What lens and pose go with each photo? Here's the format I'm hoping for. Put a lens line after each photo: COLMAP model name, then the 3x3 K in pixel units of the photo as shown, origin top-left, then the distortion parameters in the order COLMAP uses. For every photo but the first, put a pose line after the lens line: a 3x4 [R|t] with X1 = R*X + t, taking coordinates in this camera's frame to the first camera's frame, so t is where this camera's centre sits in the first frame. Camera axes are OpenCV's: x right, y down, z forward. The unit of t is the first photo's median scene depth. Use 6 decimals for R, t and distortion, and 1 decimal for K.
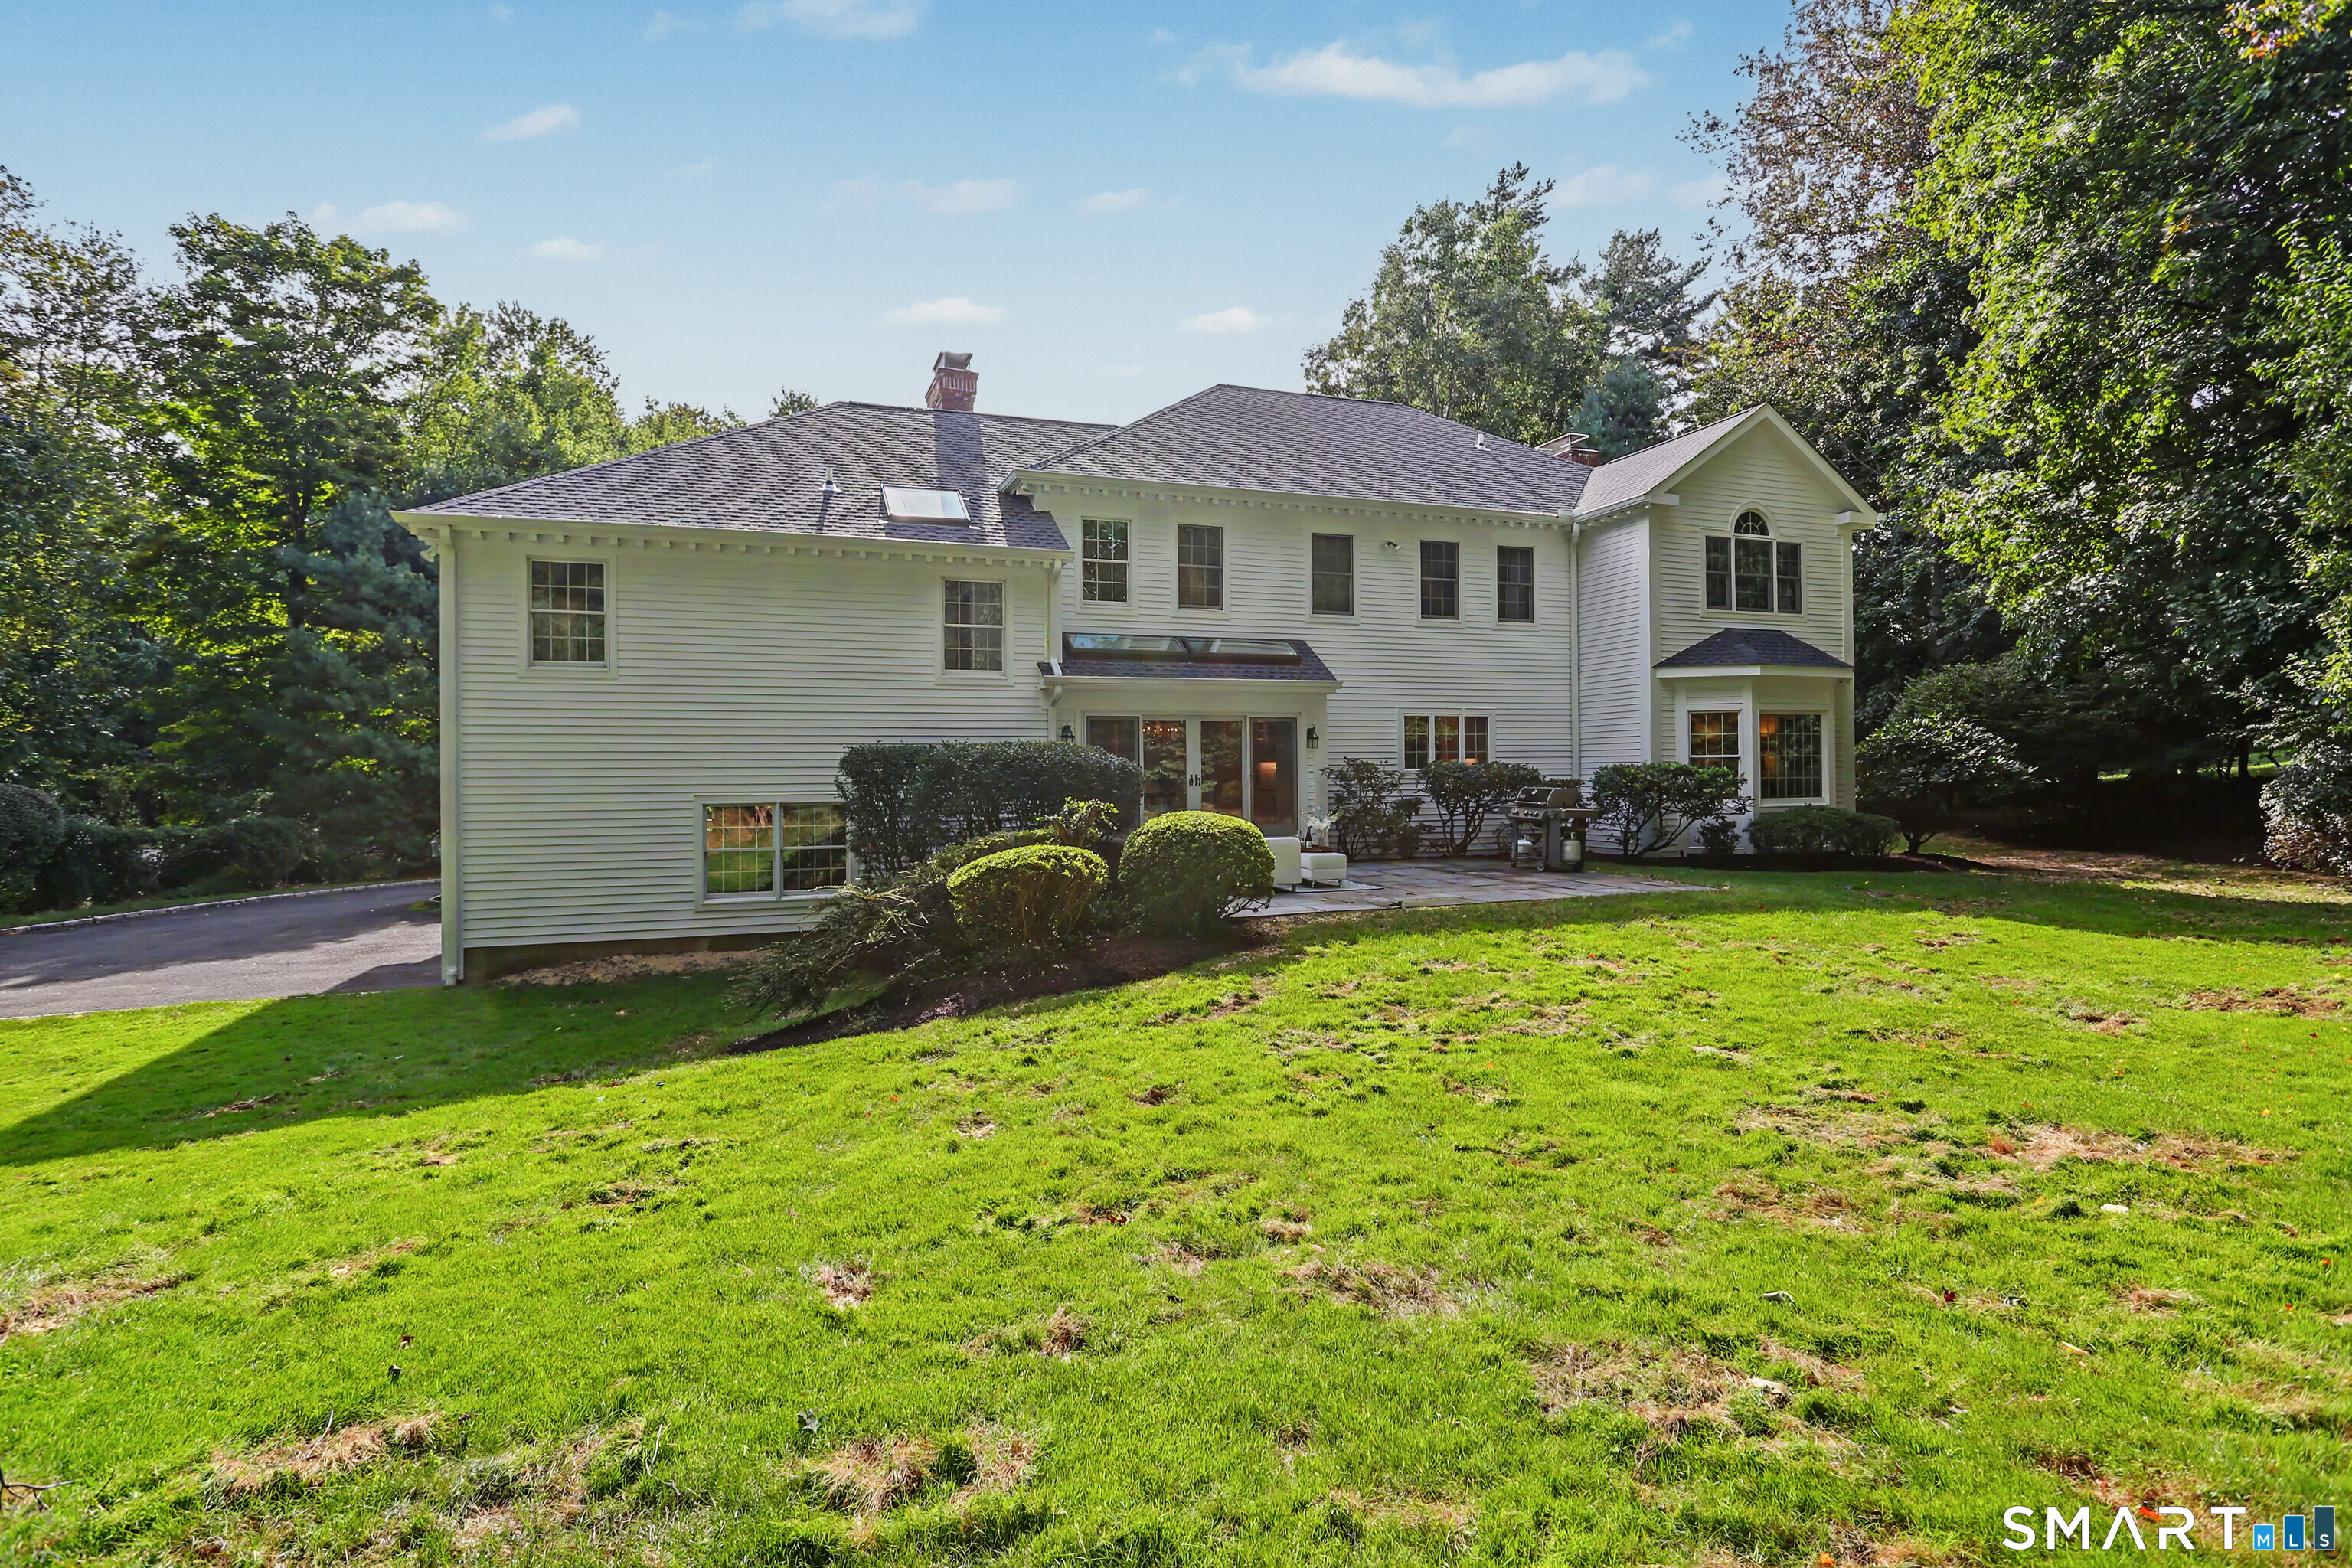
lens RADIAL K [[1137.9, 0, 1179.1], [0, 1137.9, 752.9], [0, 0, 1]] dist [-0.001479, 0.000511]
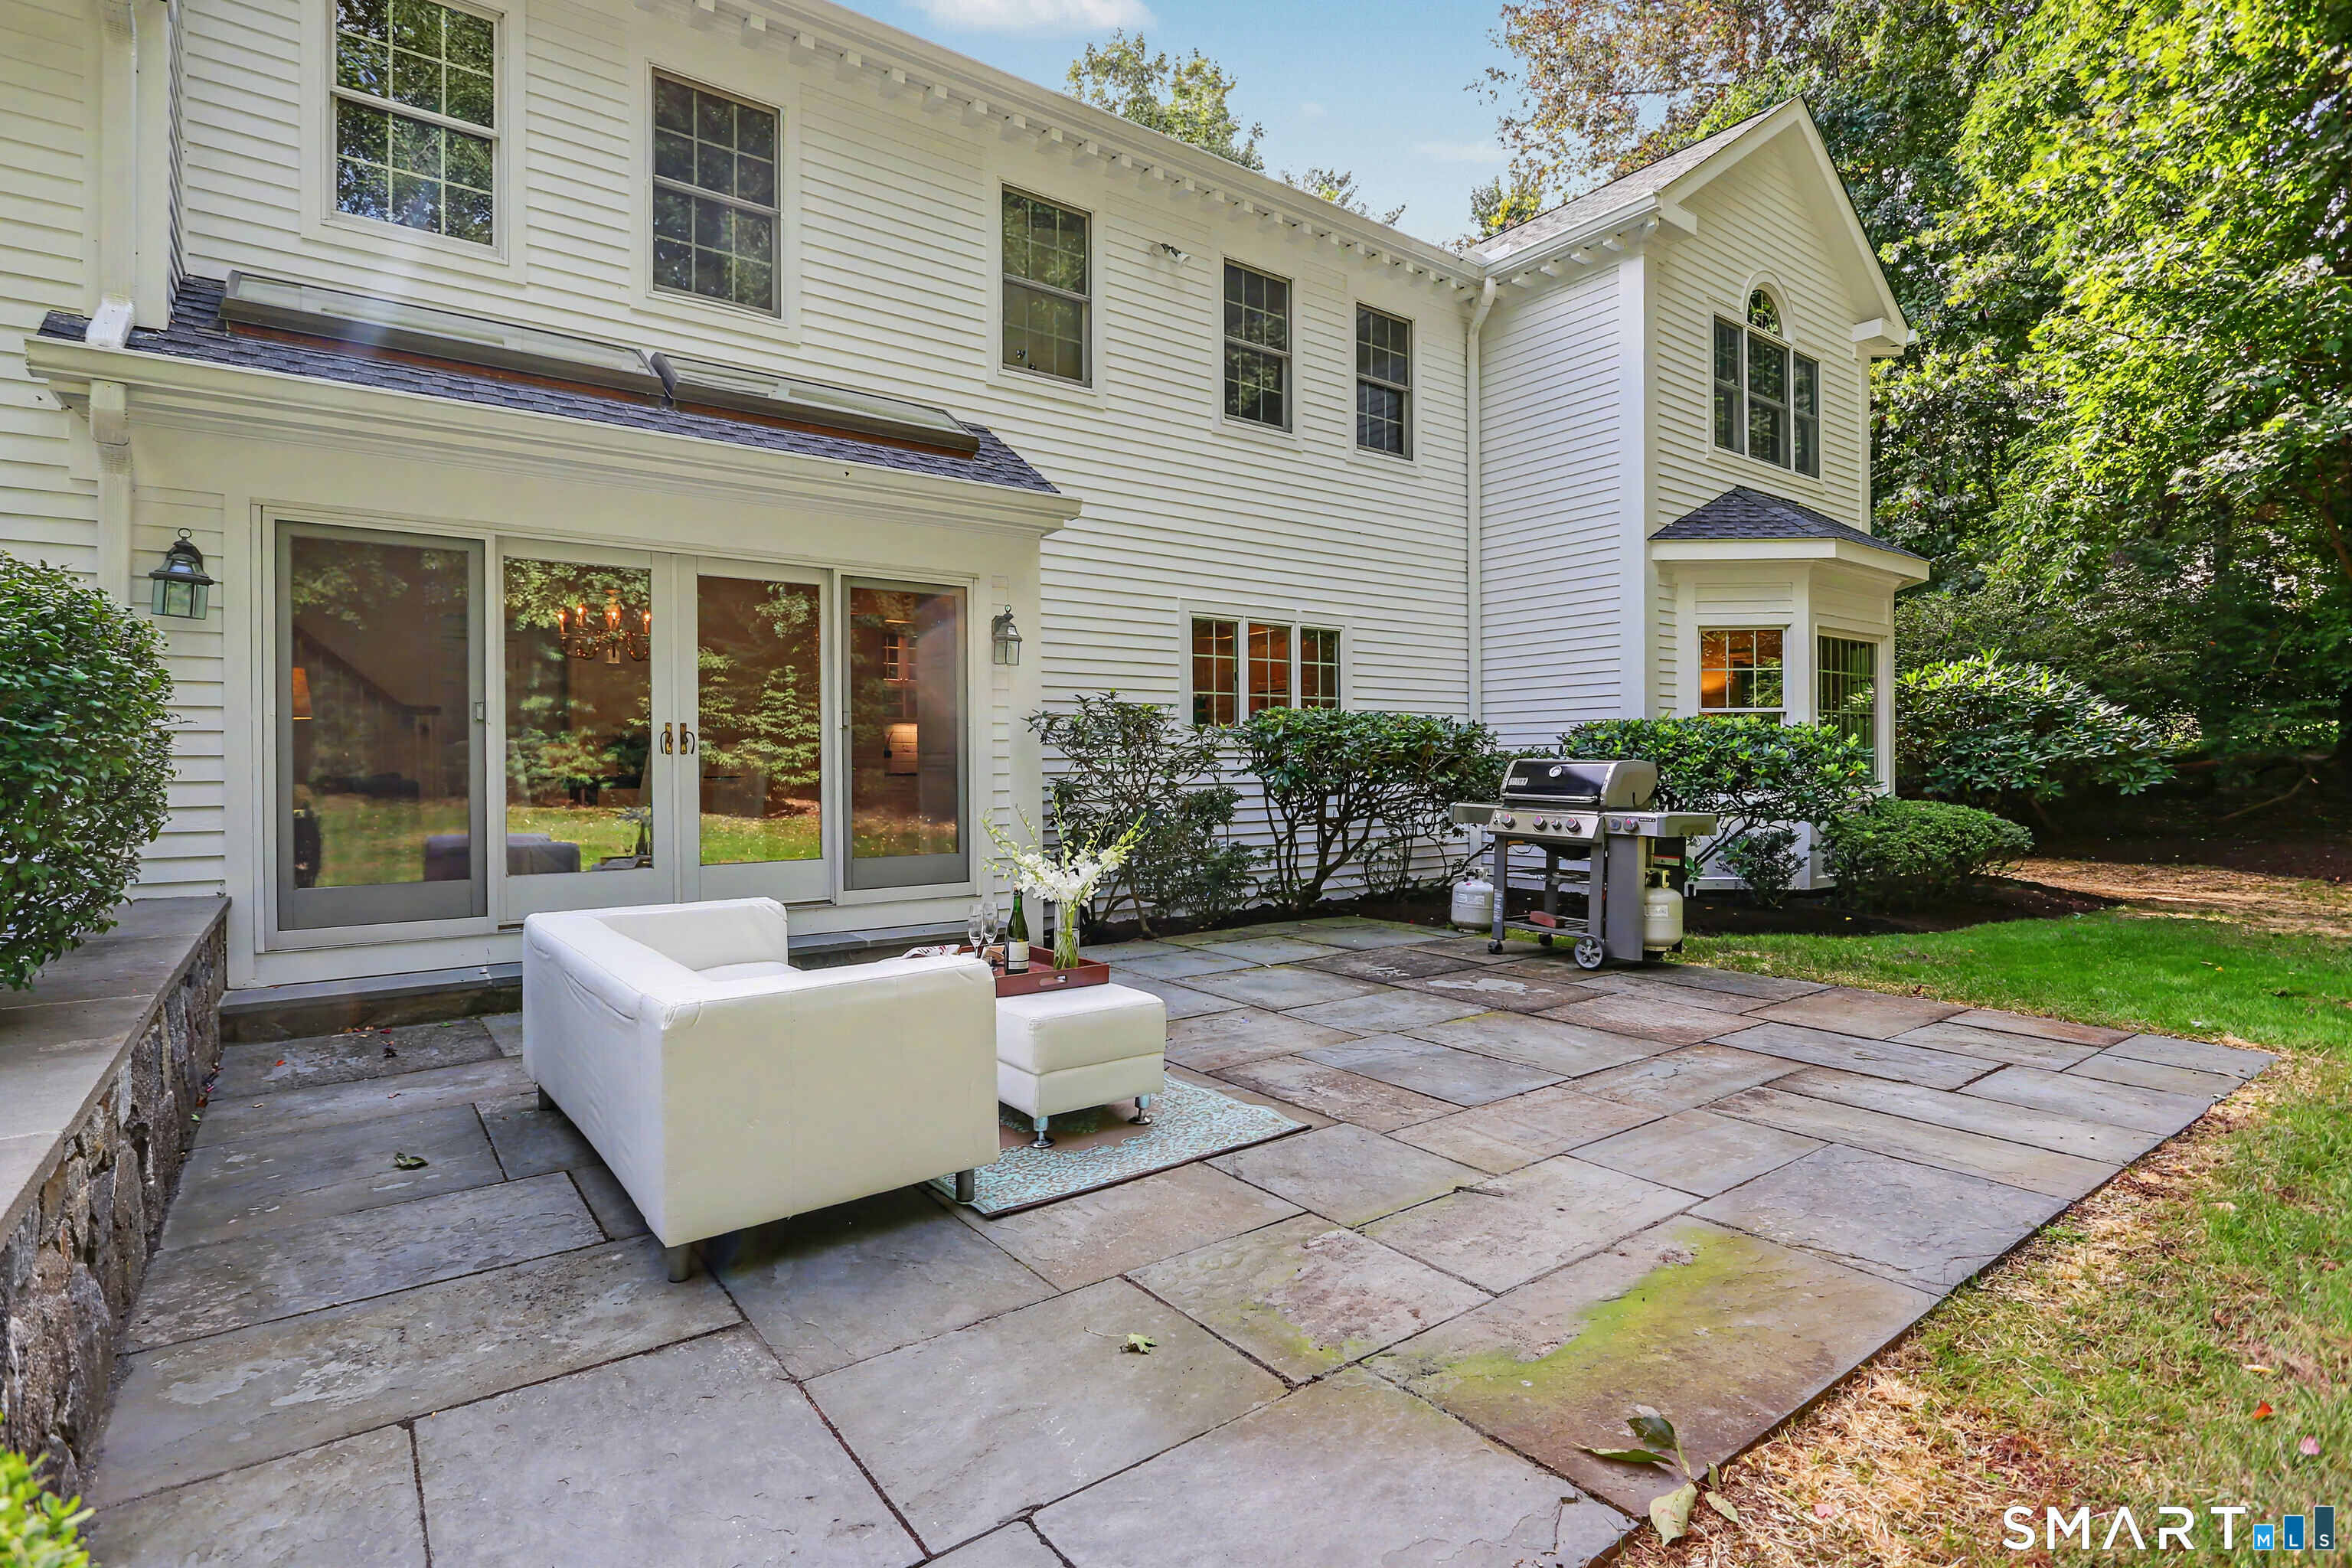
lens RADIAL K [[1137.9, 0, 1179.1], [0, 1137.9, 752.9], [0, 0, 1]] dist [-0.001479, 0.000511]
pose [[0.954678, 0.005600, 0.297587, 0.052698], [-0.006285, 0.999979, 0.001345, 0.024064], [-0.297574, -0.003154, 0.954694, 0.559757]]
